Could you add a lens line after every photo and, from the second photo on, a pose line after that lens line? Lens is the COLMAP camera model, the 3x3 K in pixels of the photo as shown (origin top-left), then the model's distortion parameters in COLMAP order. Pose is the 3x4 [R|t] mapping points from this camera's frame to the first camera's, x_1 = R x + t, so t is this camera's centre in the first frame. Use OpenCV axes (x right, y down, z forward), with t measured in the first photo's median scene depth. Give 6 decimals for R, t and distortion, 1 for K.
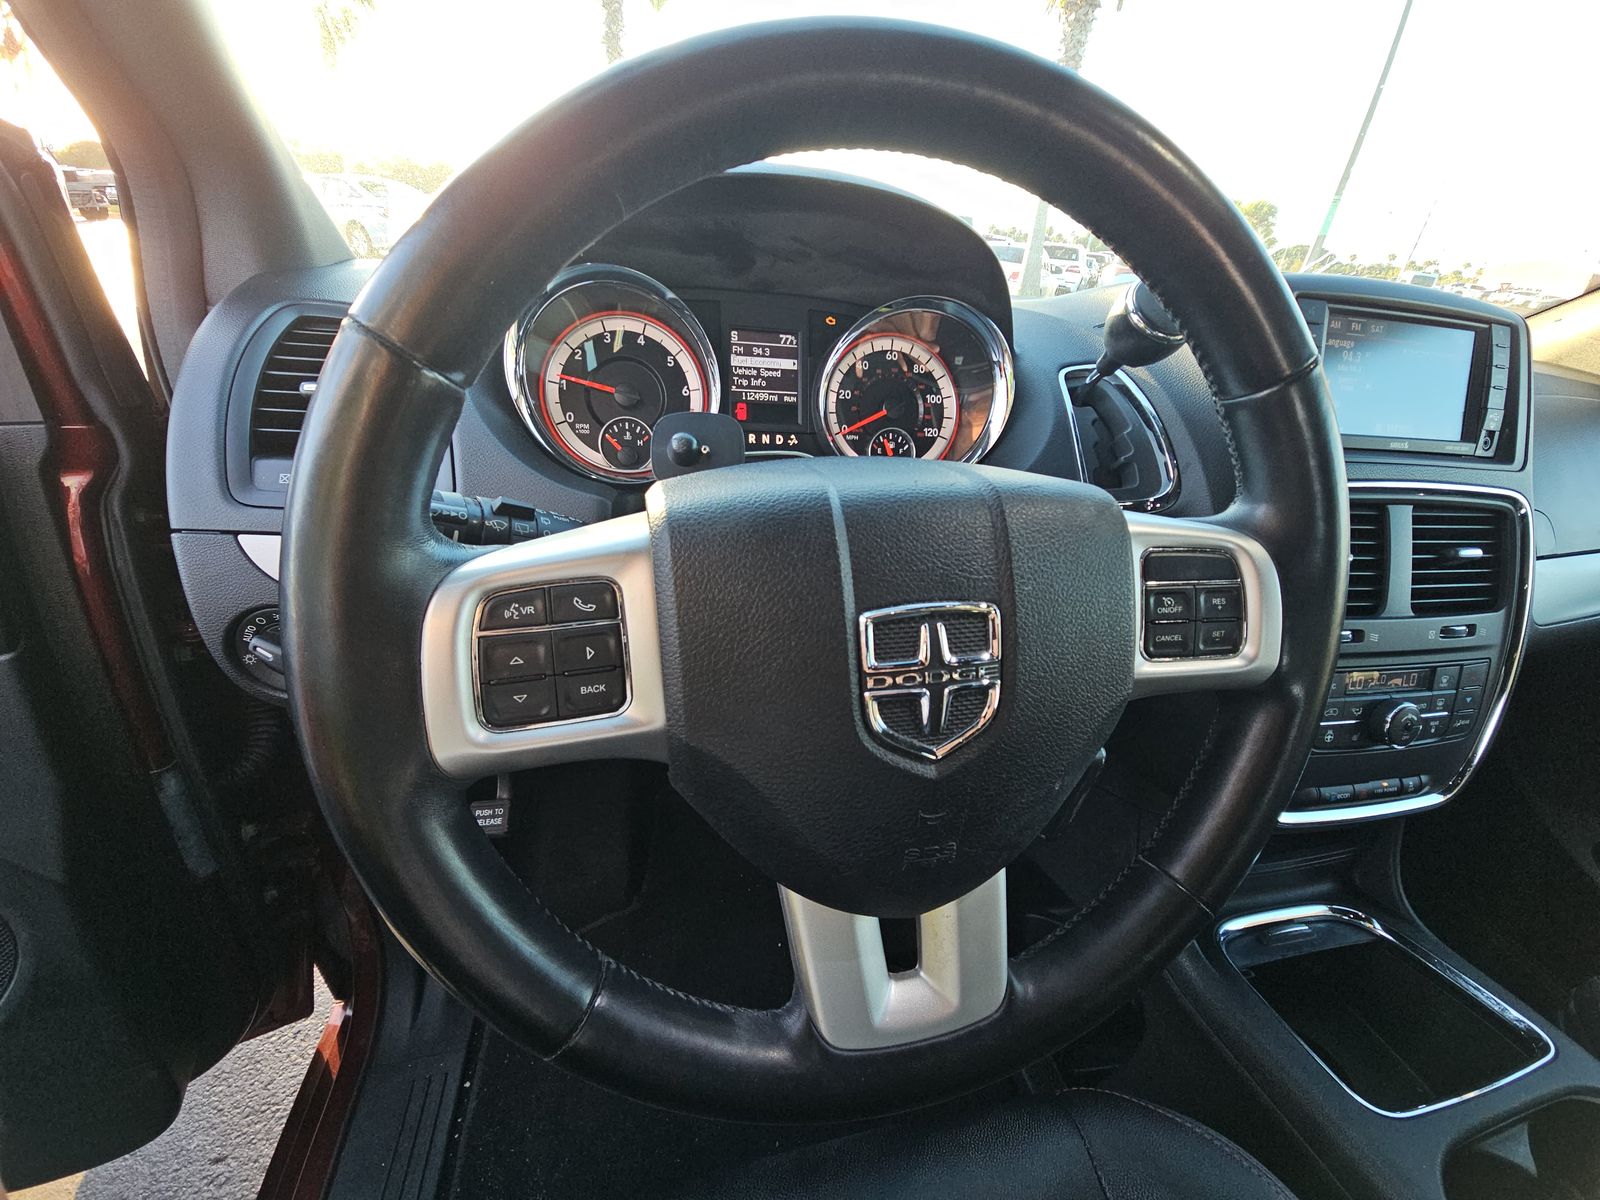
lens RADIAL K [[647.1, 0, 799.1], [0, 647.1, 598.2], [0, 0, 1]] dist [0.007691, -0.007568]
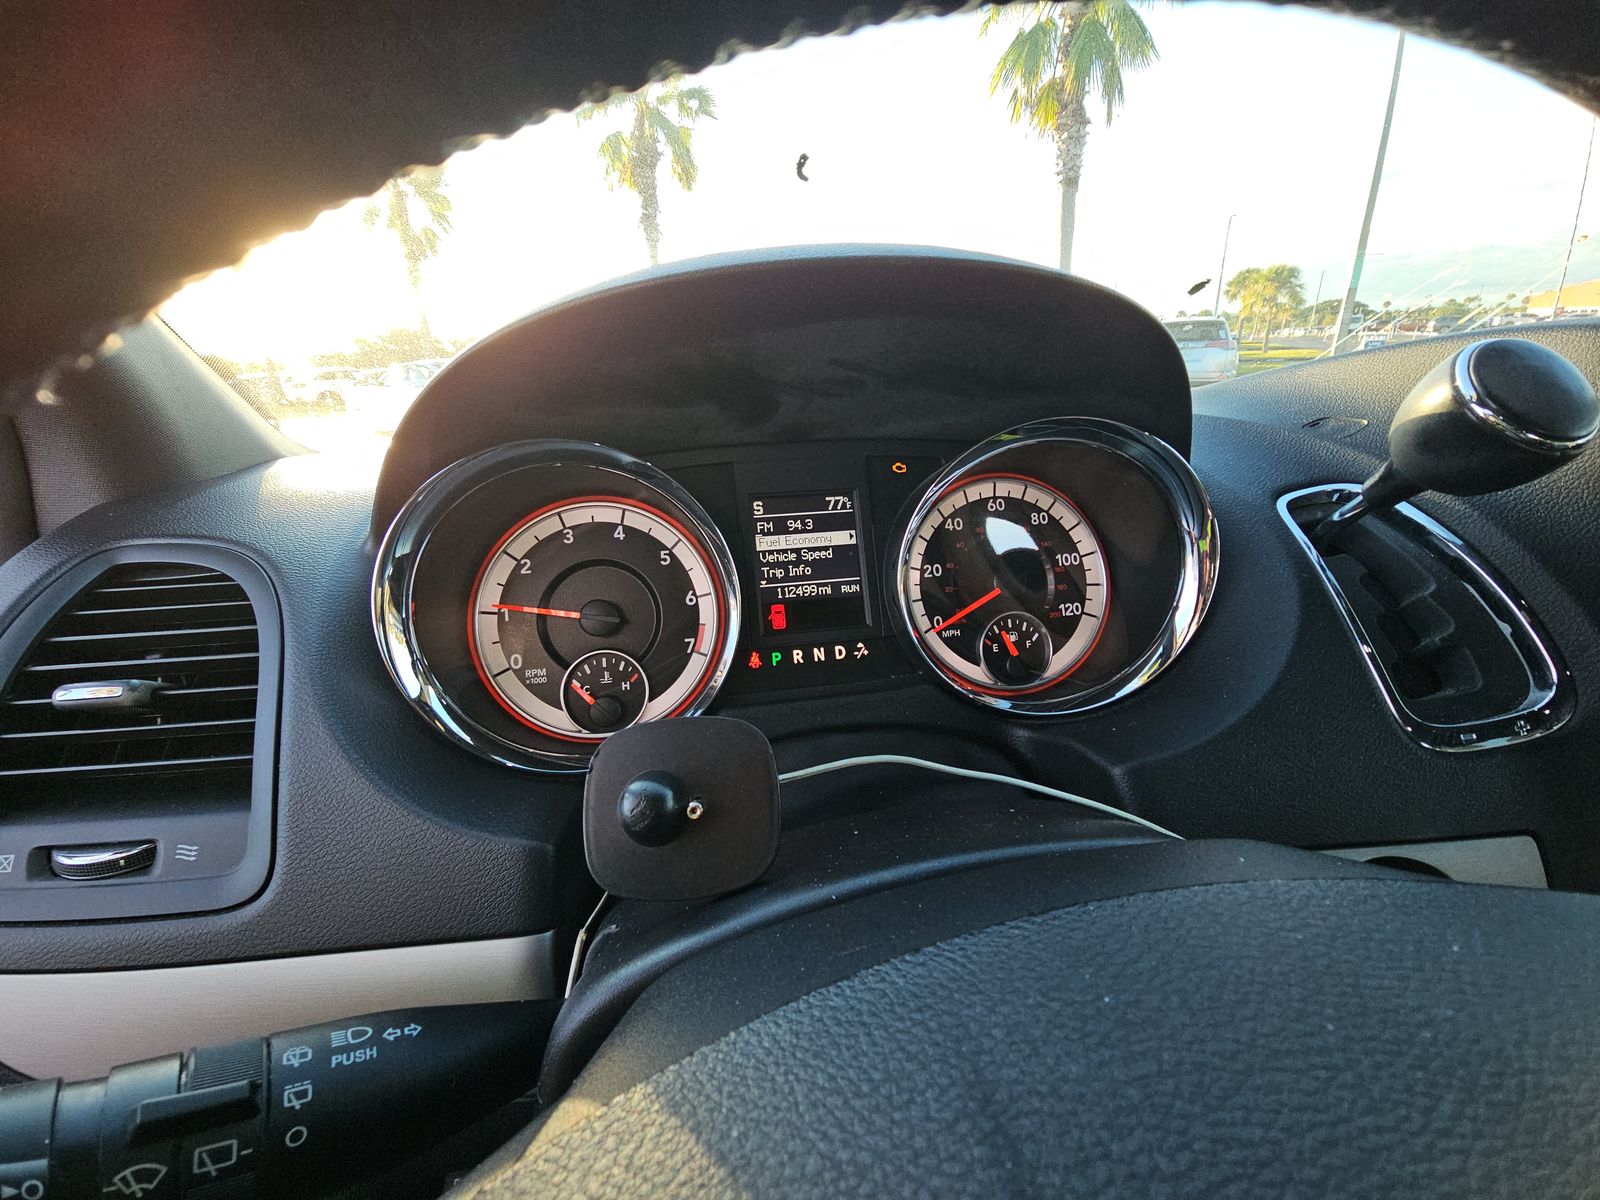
lens RADIAL K [[647.1, 0, 799.1], [0, 647.1, 598.2], [0, 0, 1]] dist [0.007691, -0.007568]
pose [[0.991389, -0.100015, -0.084532, -0.011013], [0.085505, 0.983308, -0.160606, -0.200731], [0.099184, 0.151995, 0.983392, 0.358627]]
